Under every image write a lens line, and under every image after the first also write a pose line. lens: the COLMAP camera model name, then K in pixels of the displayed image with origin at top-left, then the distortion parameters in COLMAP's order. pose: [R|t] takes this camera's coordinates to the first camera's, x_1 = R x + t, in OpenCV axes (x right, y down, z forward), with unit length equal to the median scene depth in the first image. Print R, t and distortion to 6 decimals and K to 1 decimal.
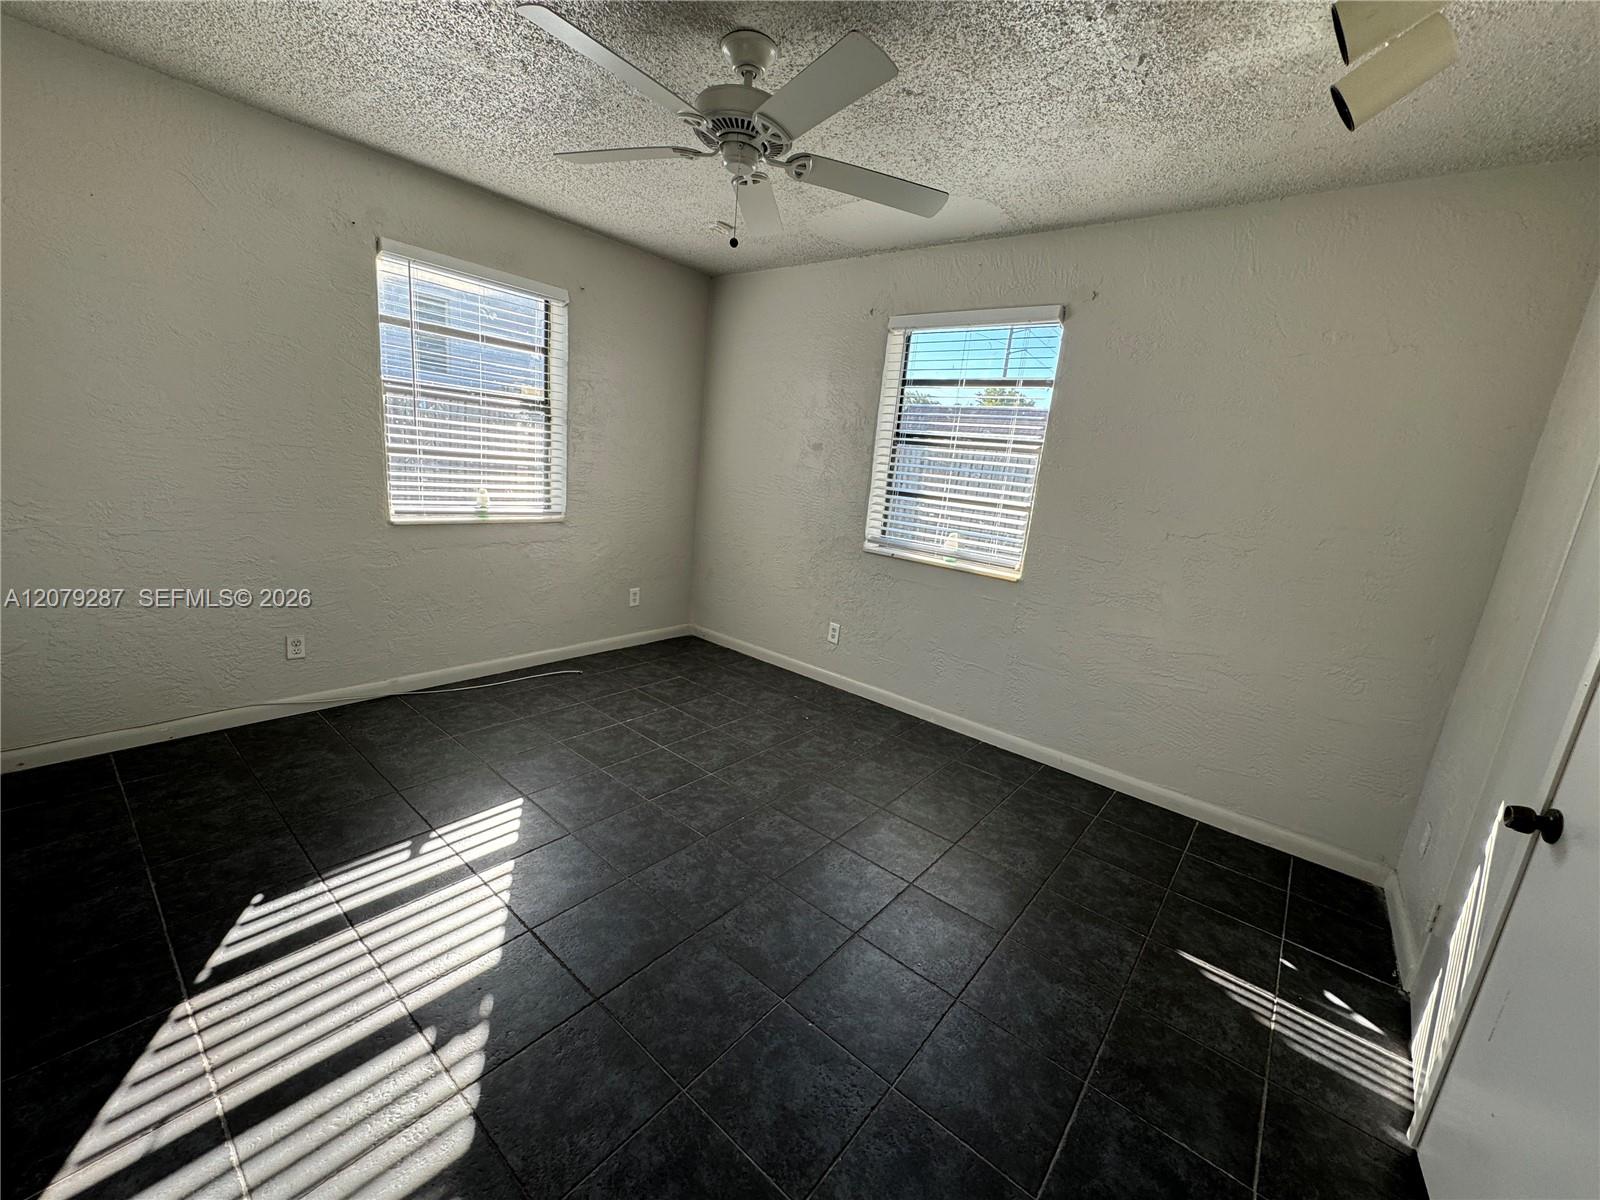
lens RADIAL K [[633.4, 0, 799.1], [0, 633.4, 598.6], [0, 0, 1]] dist [-0.004704, 0.000957]
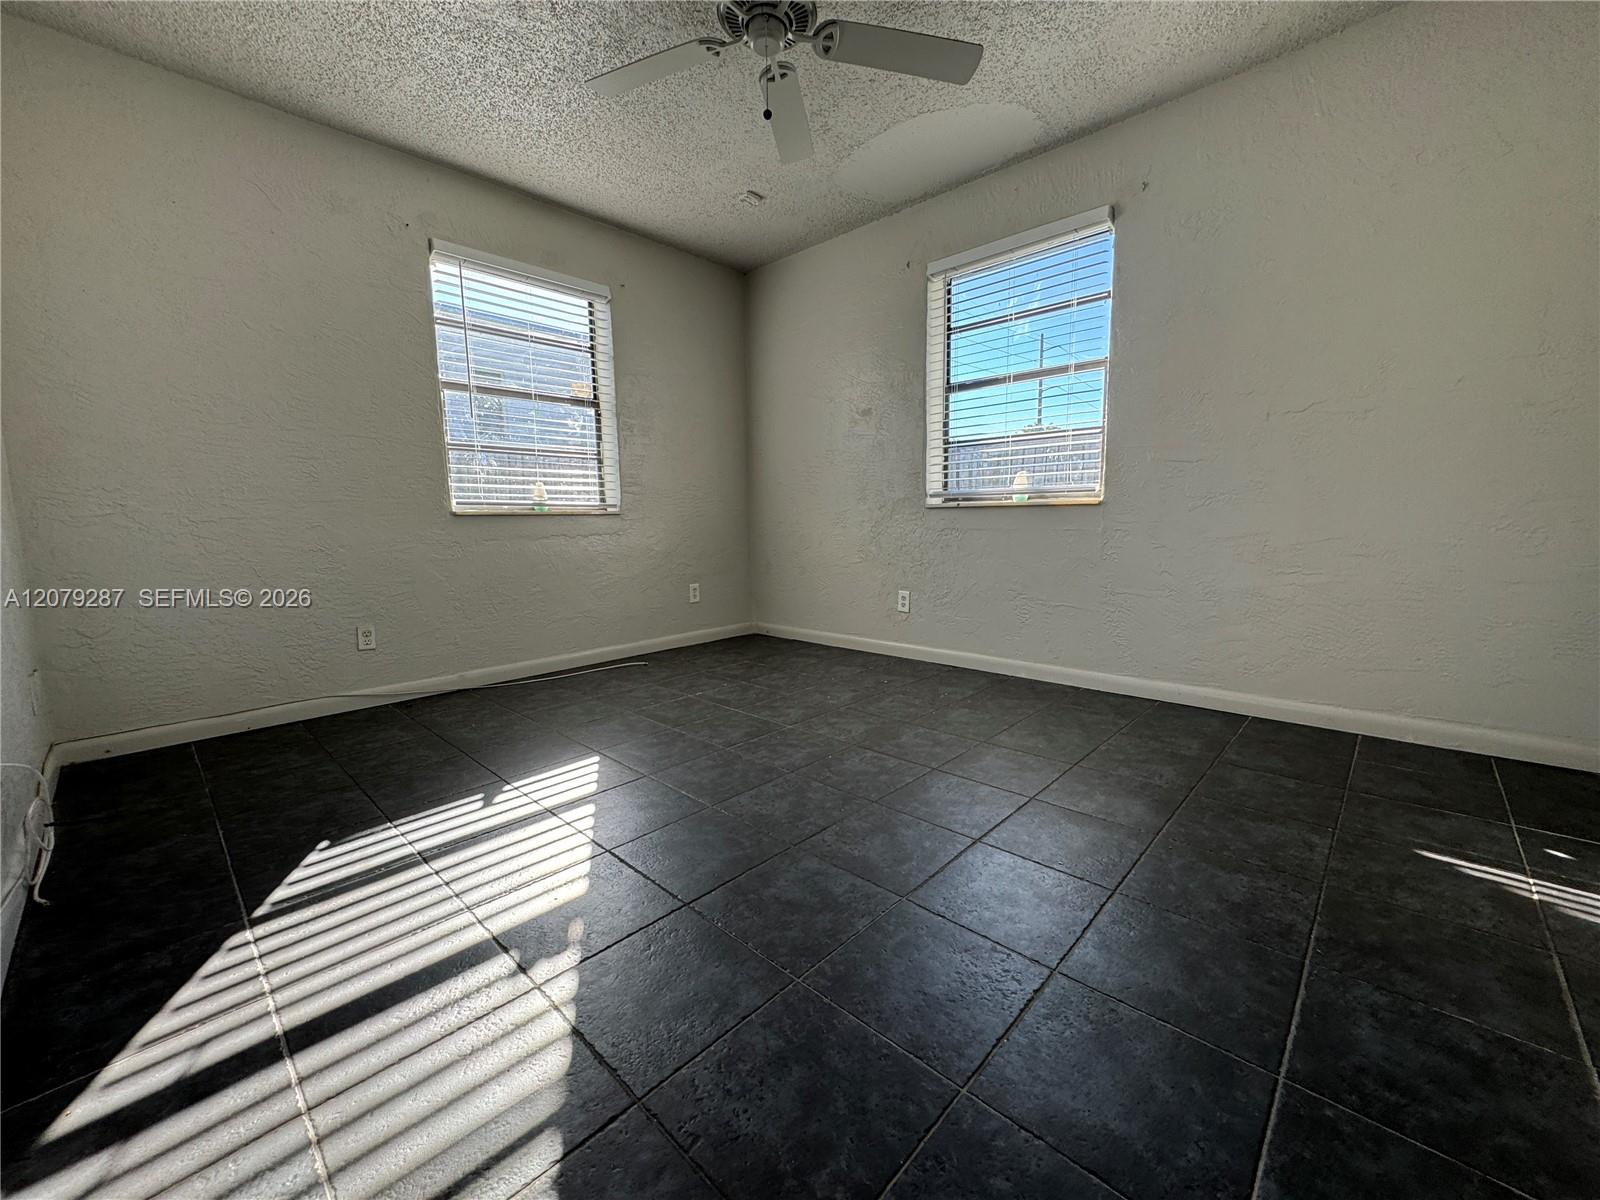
lens RADIAL K [[633.4, 0, 799.1], [0, 633.4, 598.6], [0, 0, 1]] dist [-0.004704, 0.000957]
pose [[0.991759, -0.099154, -0.081129, -0.039063], [0.090909, 0.990857, -0.099690, 0.220308], [0.090272, 0.091493, 0.991706, 0.082198]]
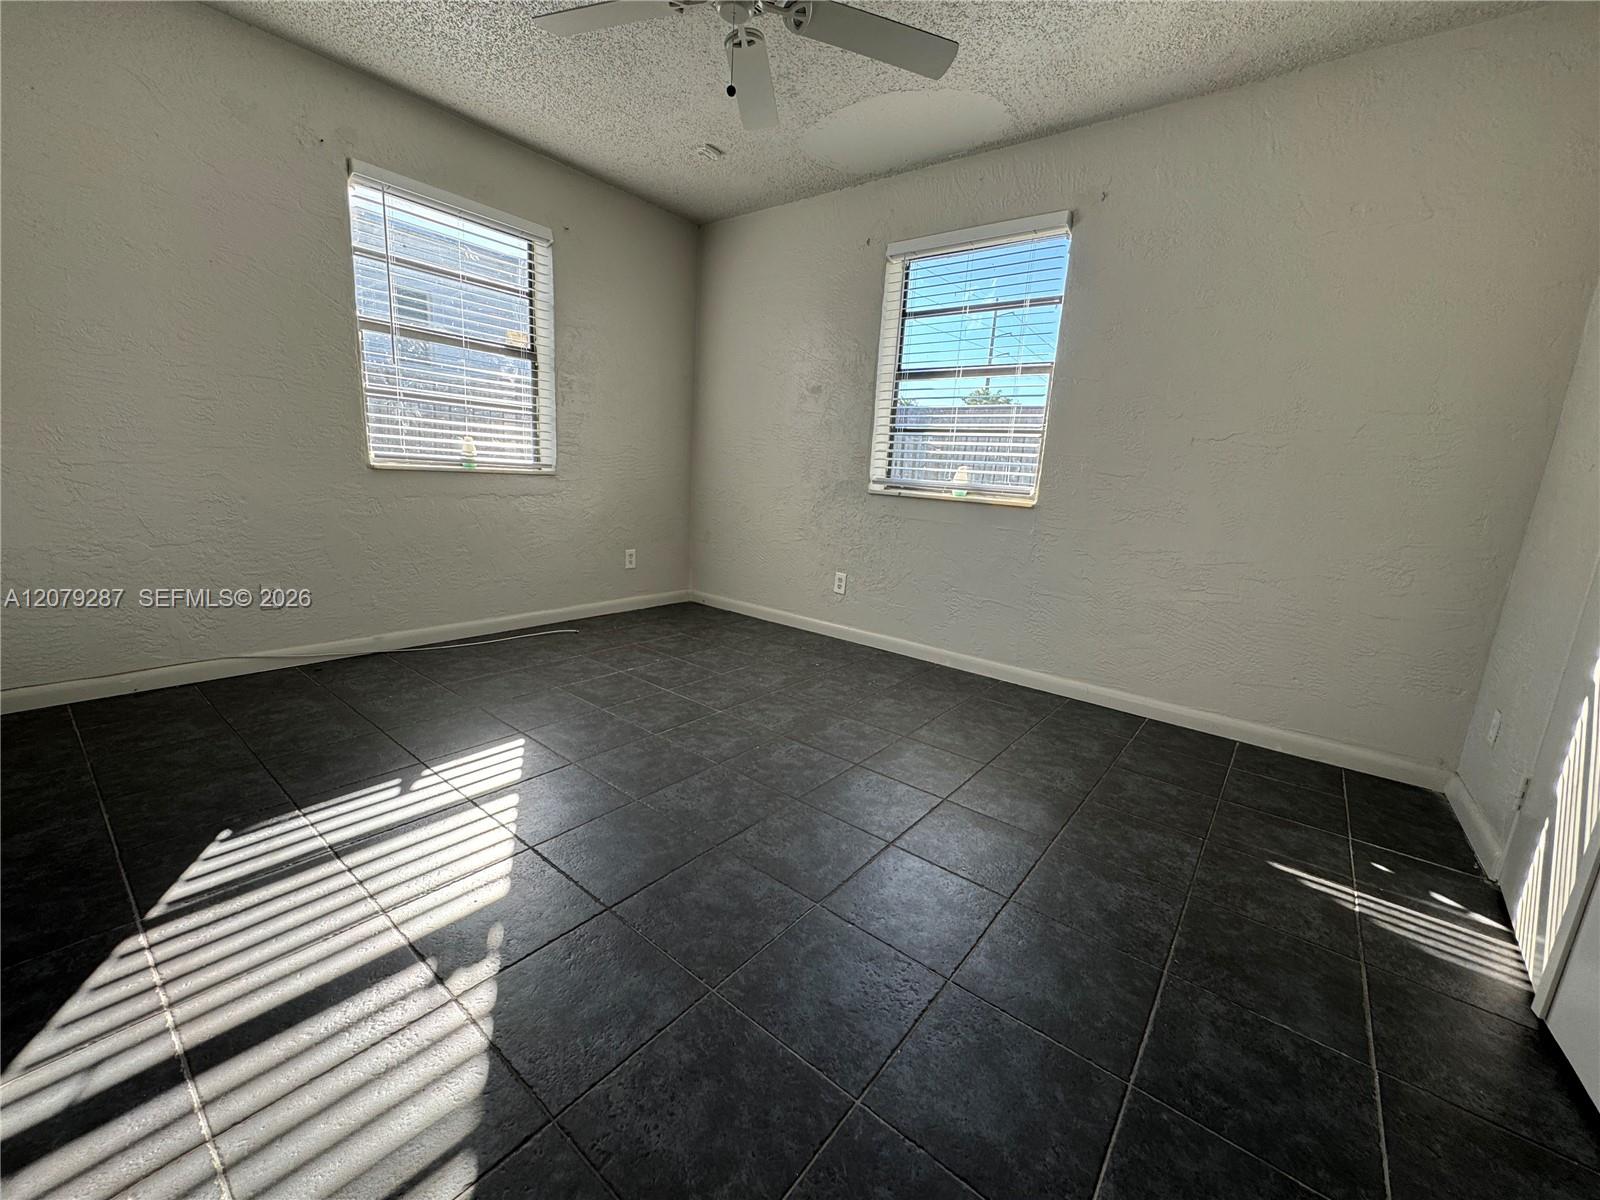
lens RADIAL K [[633.4, 0, 799.1], [0, 633.4, 598.6], [0, 0, 1]] dist [-0.004704, 0.000957]
pose [[0.999282, -0.036113, 0.011463, -0.032569], [0.036296, 0.999210, -0.016179, 0.153815], [-0.010870, 0.016583, 0.999803, 0.070526]]
